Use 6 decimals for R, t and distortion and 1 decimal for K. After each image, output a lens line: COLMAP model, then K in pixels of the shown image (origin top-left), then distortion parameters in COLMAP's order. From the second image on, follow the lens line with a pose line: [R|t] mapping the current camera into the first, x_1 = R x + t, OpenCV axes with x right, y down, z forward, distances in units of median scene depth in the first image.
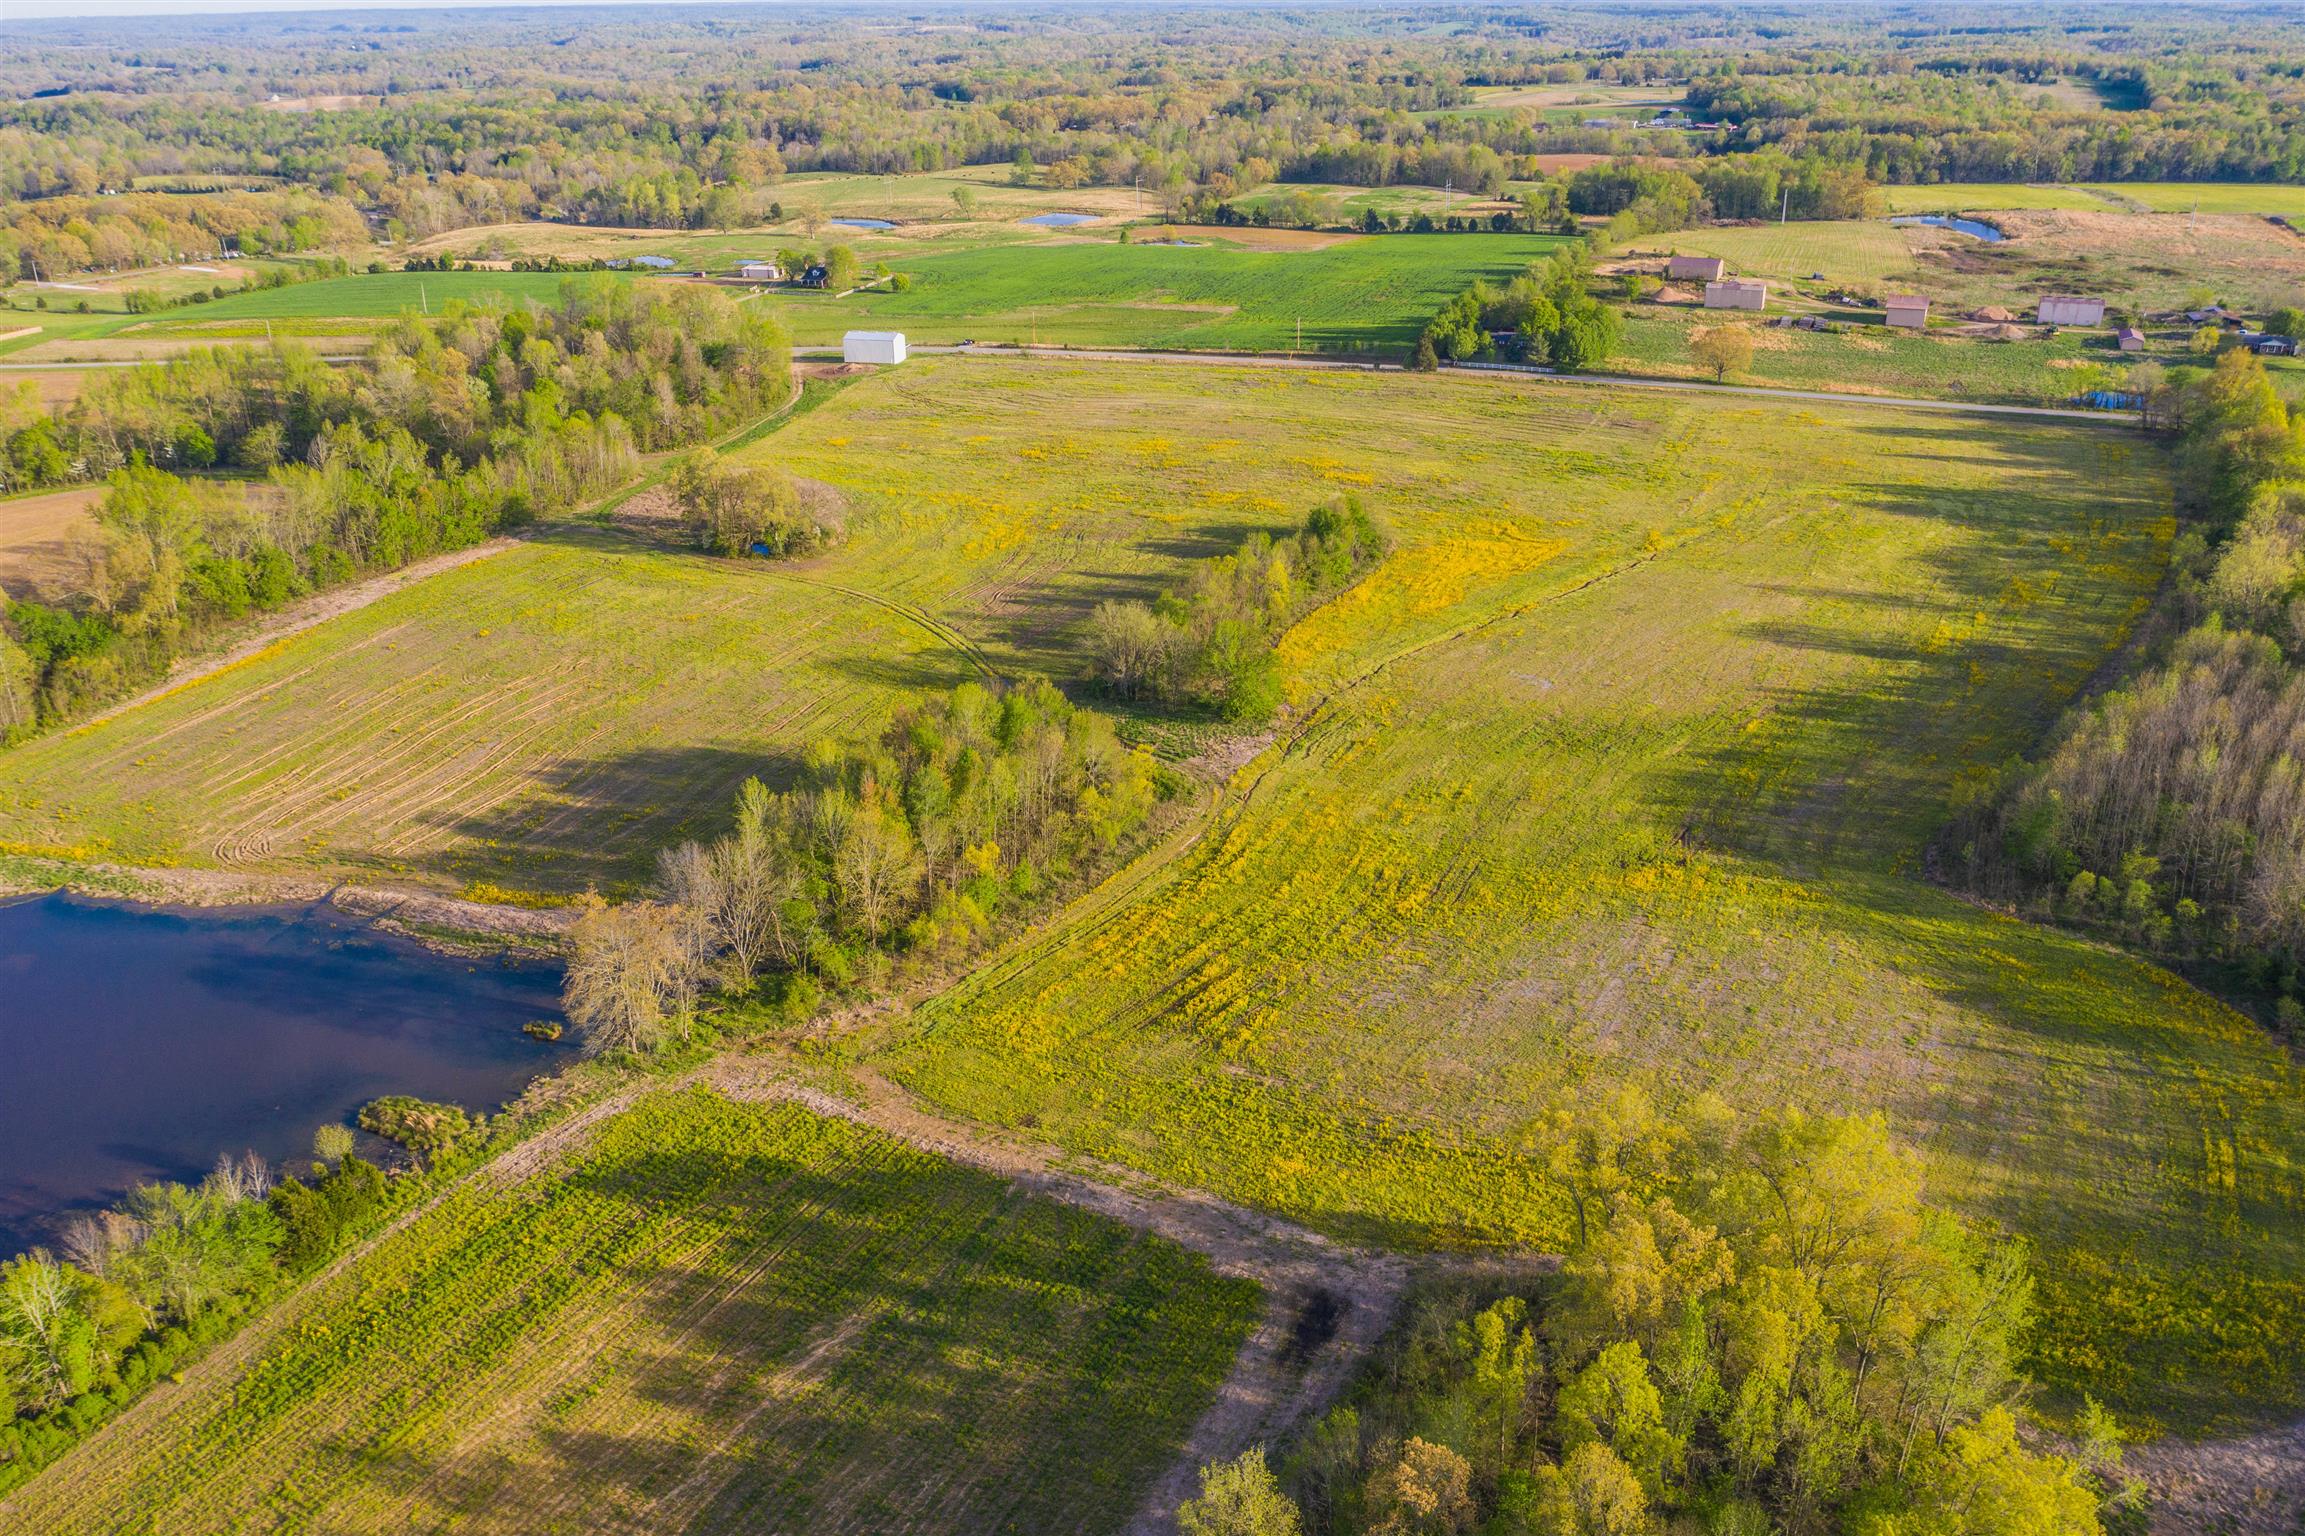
lens RADIAL K [[1804.5, 0, 1154.3], [0, 1804.5, 762.1], [0, 0, 1]] dist [-0.029342, 0.005929]
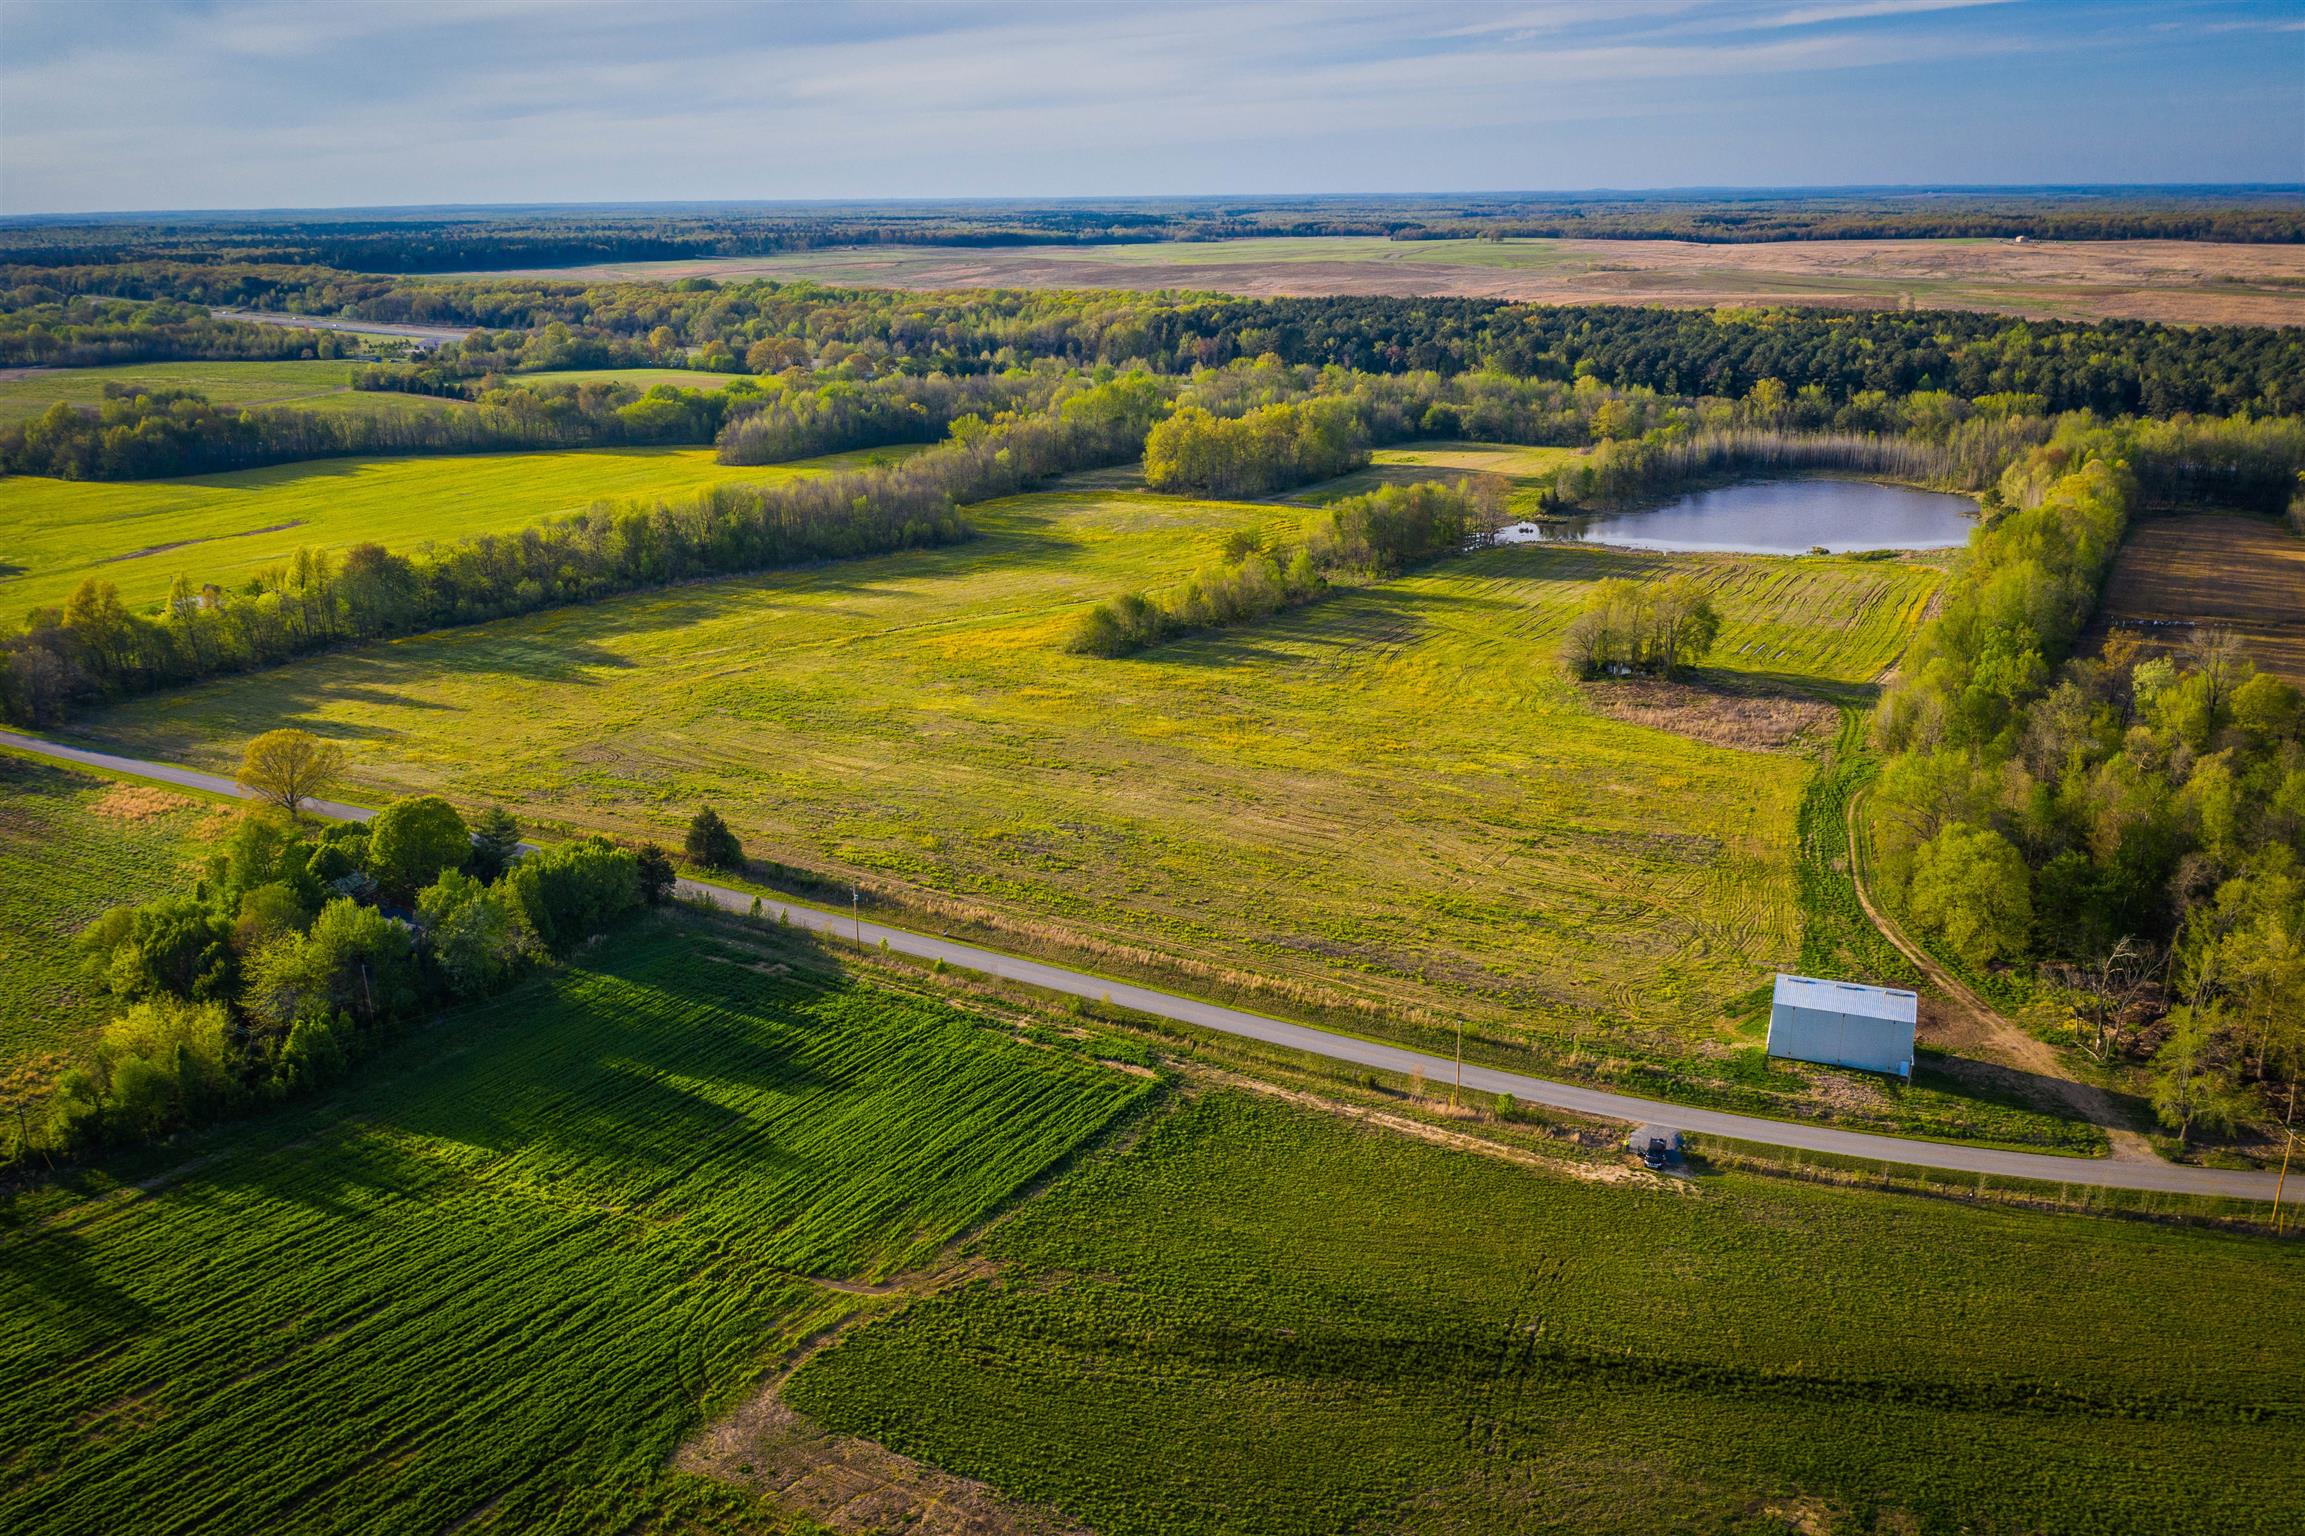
lens RADIAL K [[1804.5, 0, 1144.6], [0, 1804.5, 736.6], [0, 0, 1]] dist [-0.029342, 0.005929]
pose [[-0.990200, -0.017738, 0.138524, -0.125166], [0.076025, 0.763582, 0.641220, -1.269480], [-0.117149, 0.645468, -0.754750, 2.956445]]
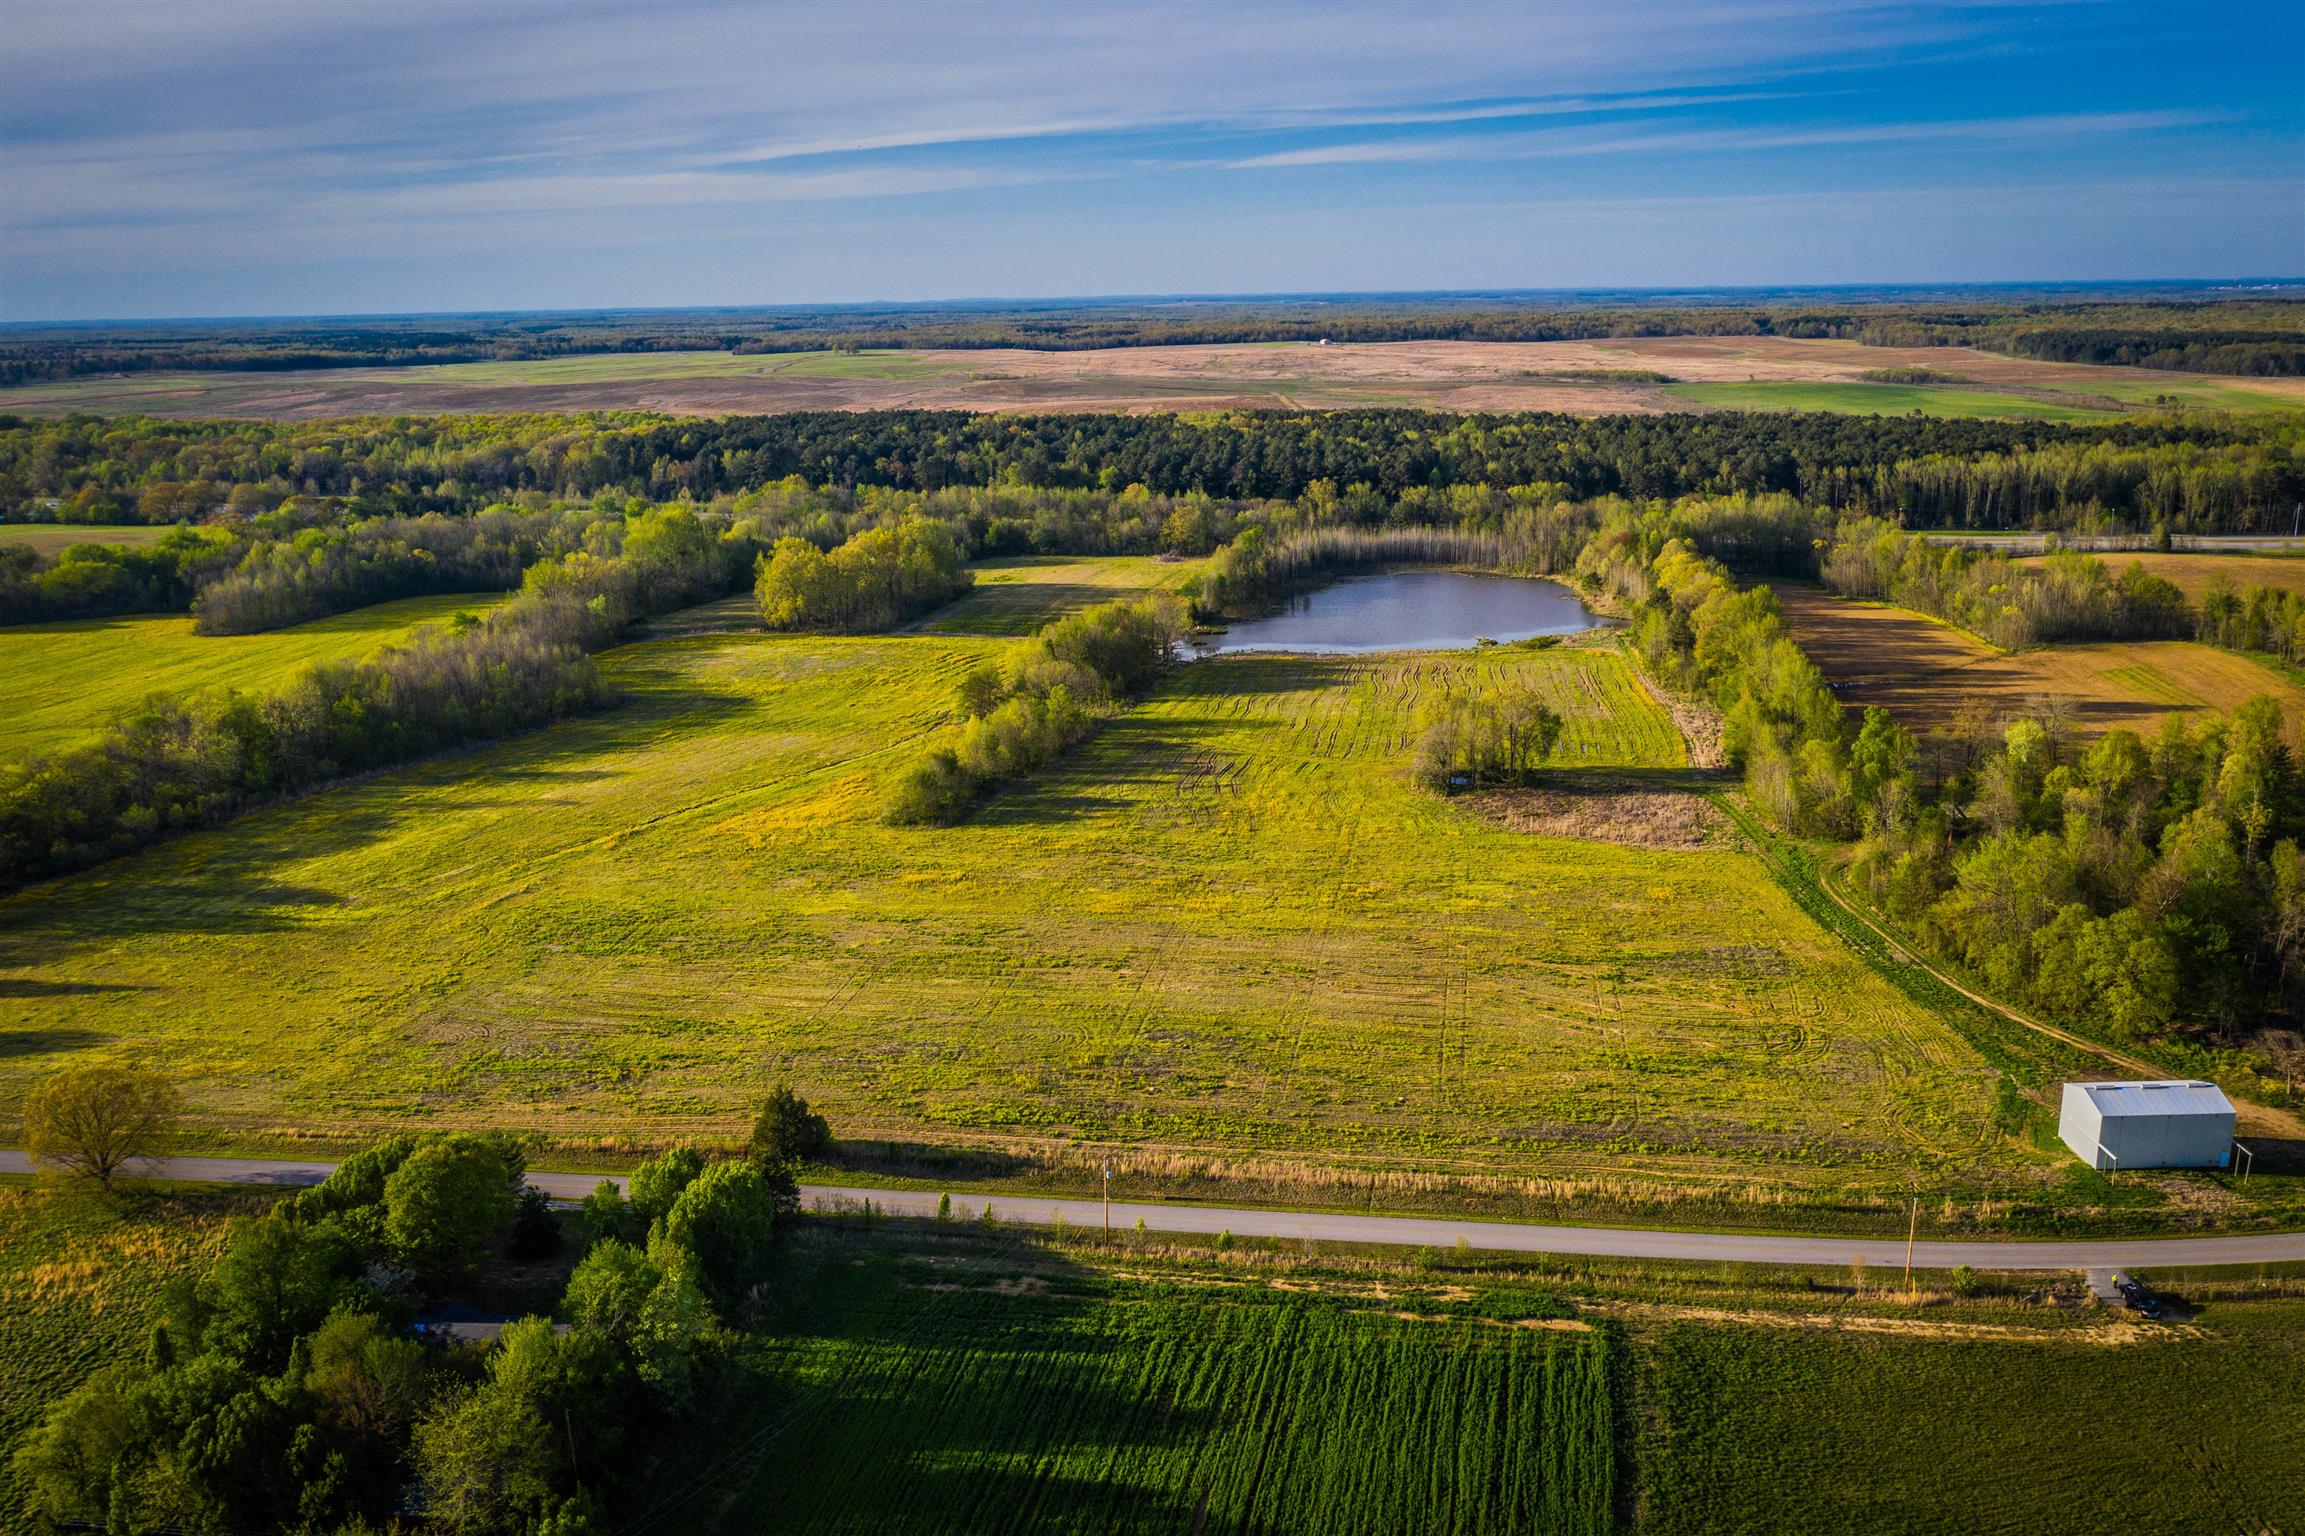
lens RADIAL K [[1804.5, 0, 1156.7], [0, 1804.5, 764.7], [0, 0, 1]] dist [-0.029342, 0.005929]
pose [[-0.968348, 0.088560, -0.233367, 0.335460], [-0.073981, 0.791100, 0.607196, -1.199857], [0.238390, 0.605242, -0.759508, 2.773220]]
